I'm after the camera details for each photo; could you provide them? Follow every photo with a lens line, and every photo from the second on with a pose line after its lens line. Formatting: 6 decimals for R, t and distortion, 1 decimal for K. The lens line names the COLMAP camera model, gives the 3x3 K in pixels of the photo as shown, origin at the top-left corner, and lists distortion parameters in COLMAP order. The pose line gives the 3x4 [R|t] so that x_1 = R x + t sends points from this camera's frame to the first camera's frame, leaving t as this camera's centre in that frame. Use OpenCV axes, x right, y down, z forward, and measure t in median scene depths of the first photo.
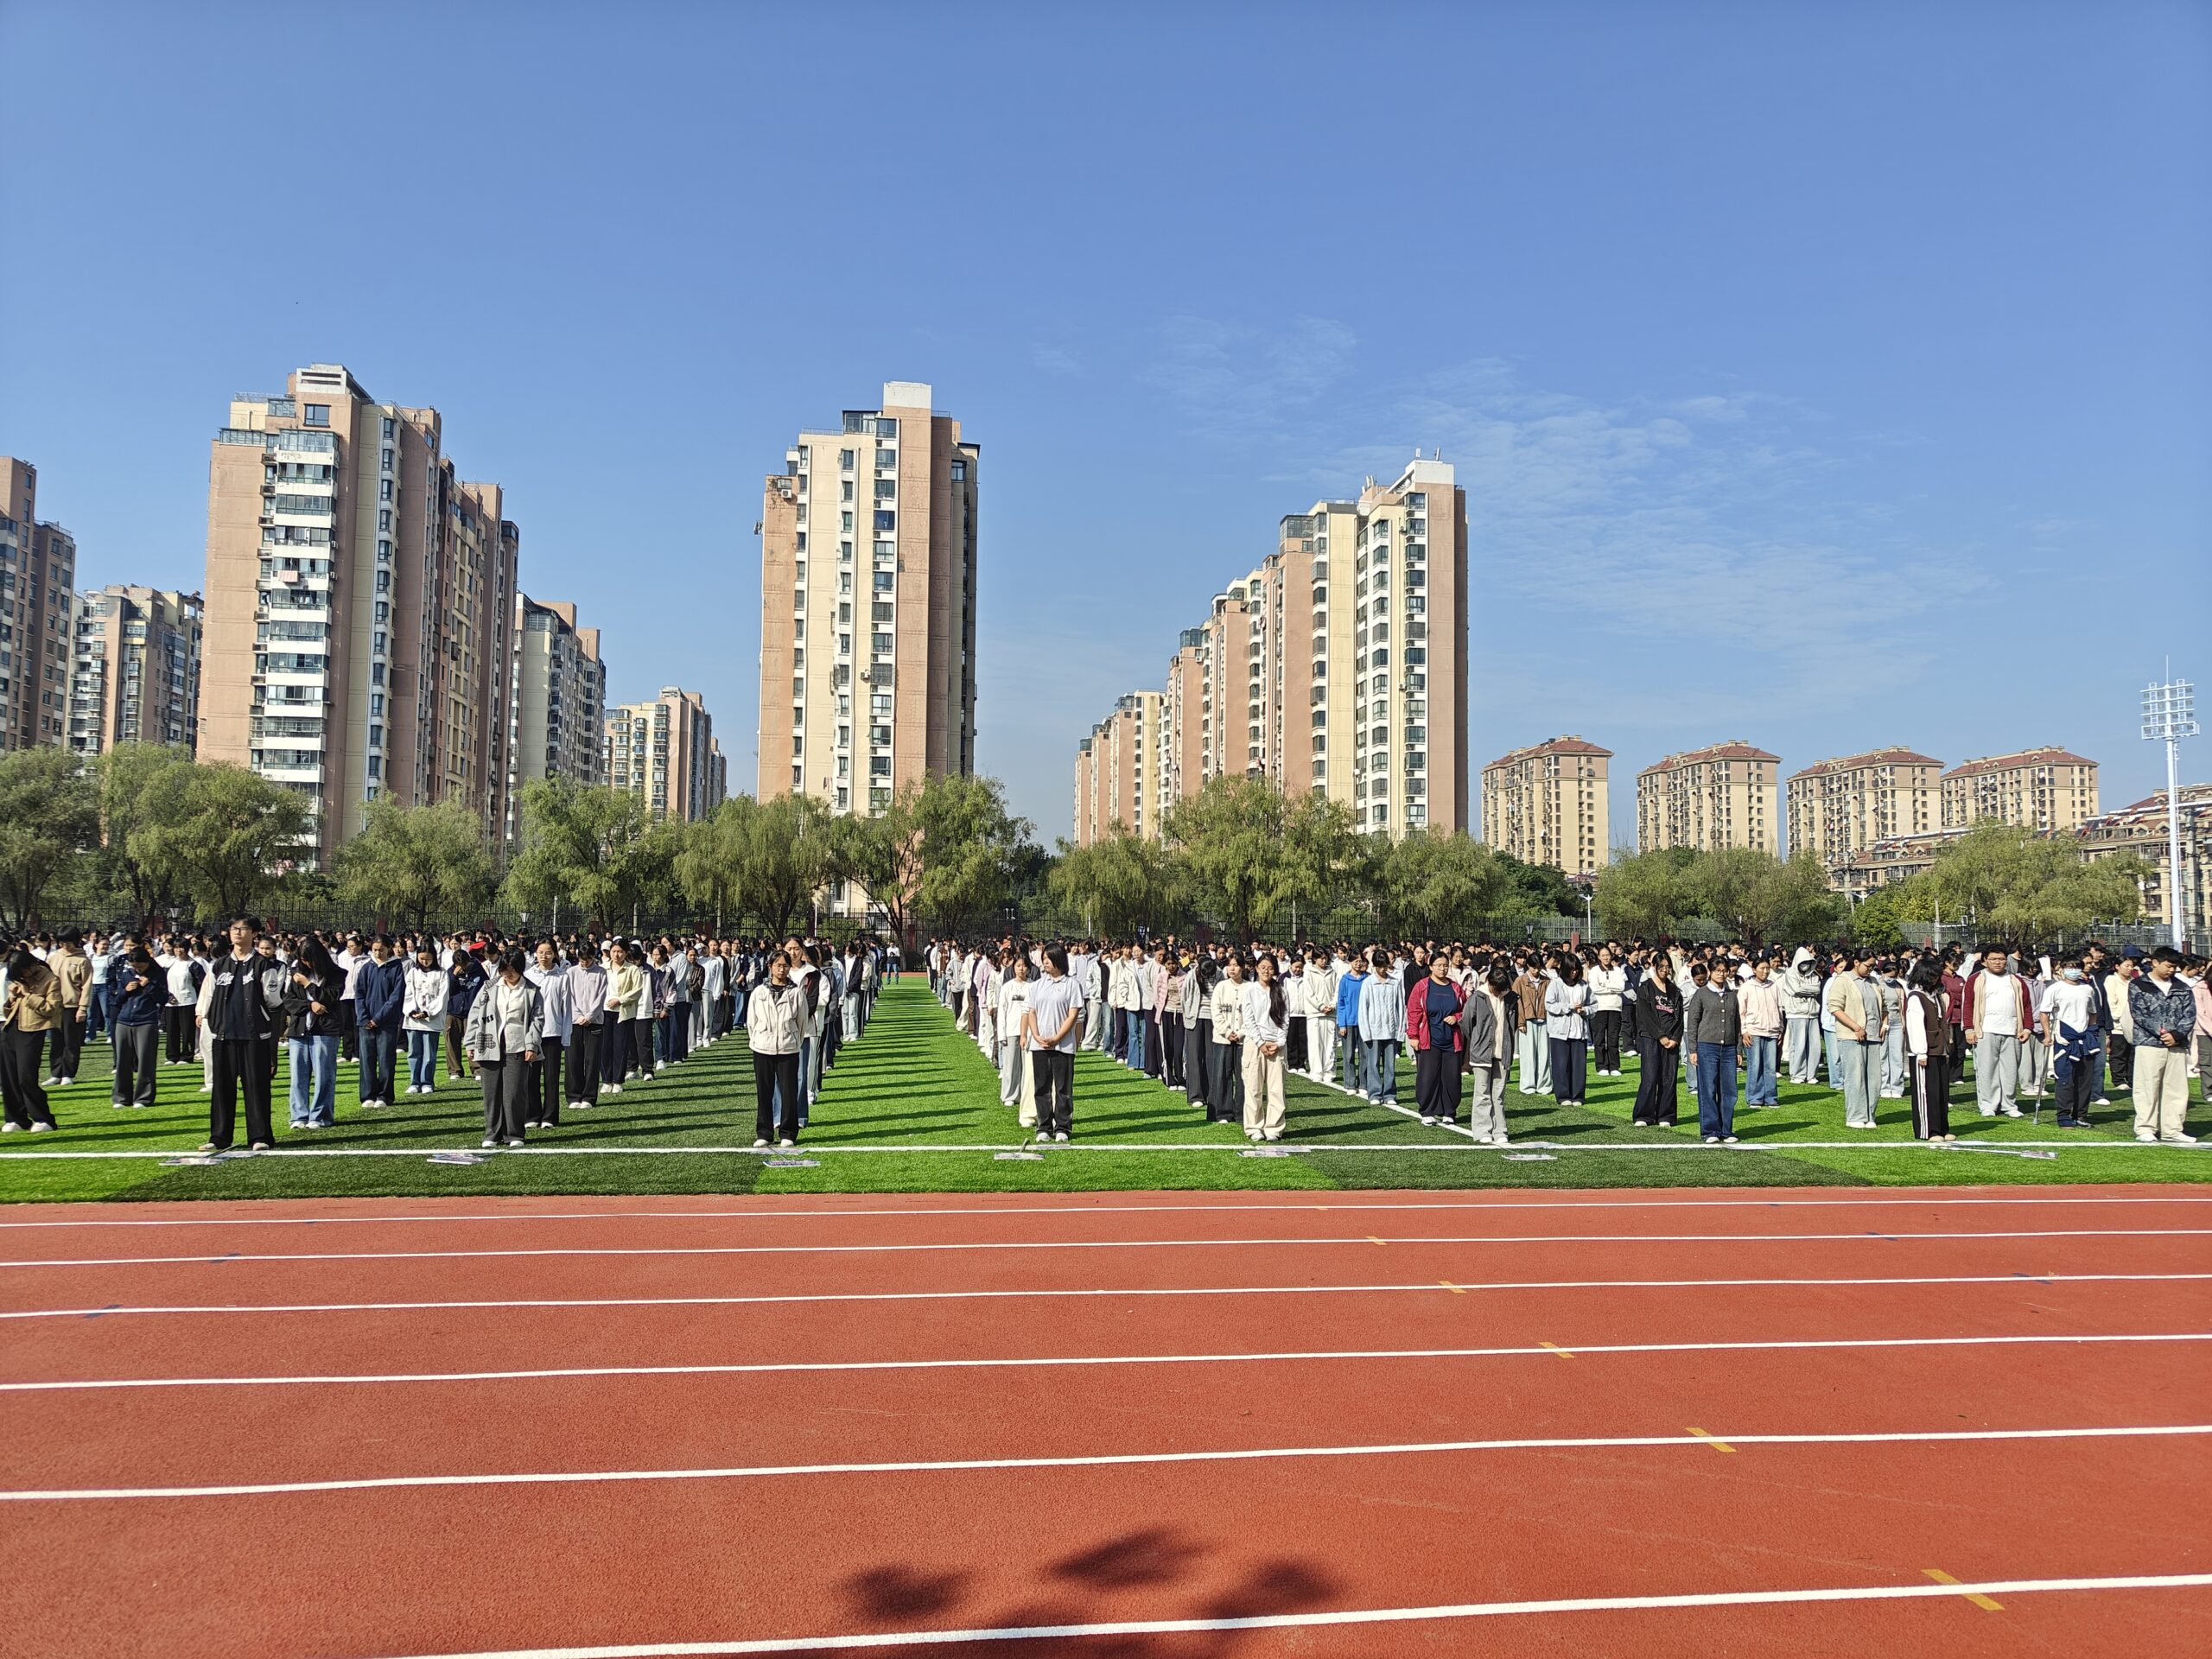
lens RADIAL K [[1555.6, 0, 1106.0], [0, 1555.6, 829.5], [0, 0, 1]] dist [-0.008834, -0.004414]
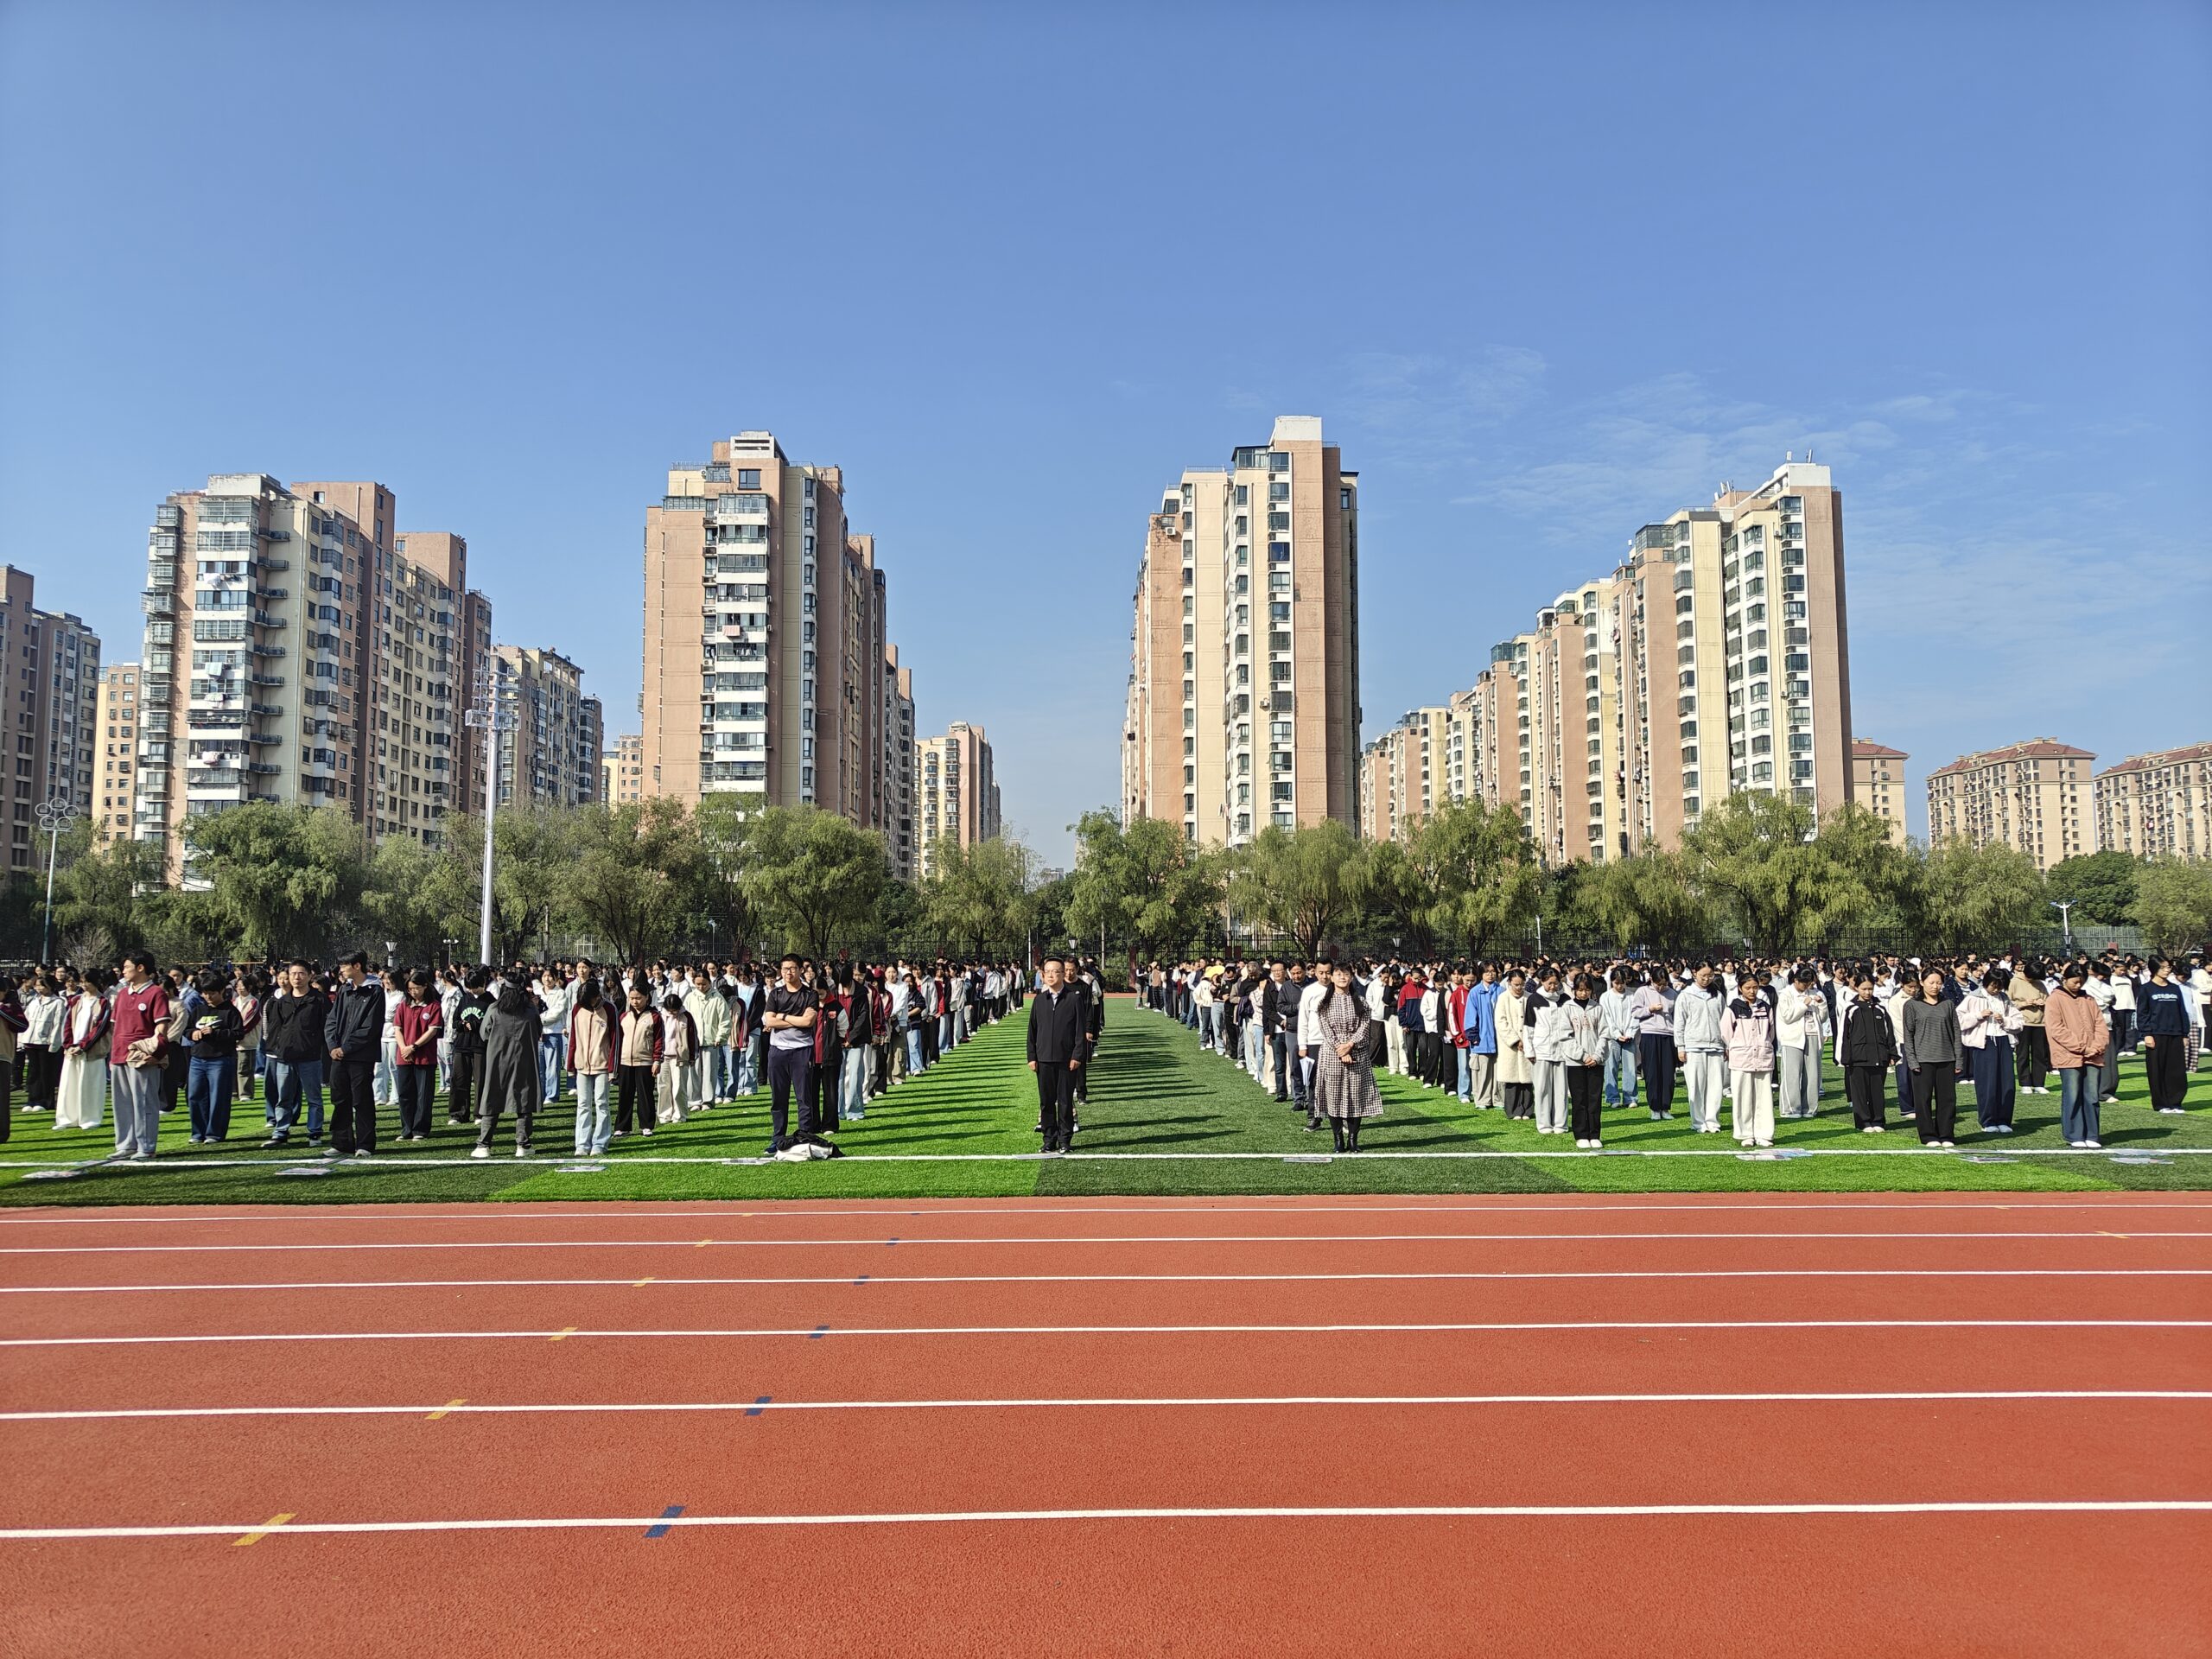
lens RADIAL K [[1544.1, 0, 1111.3], [0, 1544.1, 820.1], [0, 0, 1]] dist [0.021604, -0.029869]
pose [[0.991606, -0.027589, -0.126317, -0.120745], [0.025084, 0.999457, -0.021379, -0.002757], [0.126838, 0.018031, 0.991760, -0.020882]]
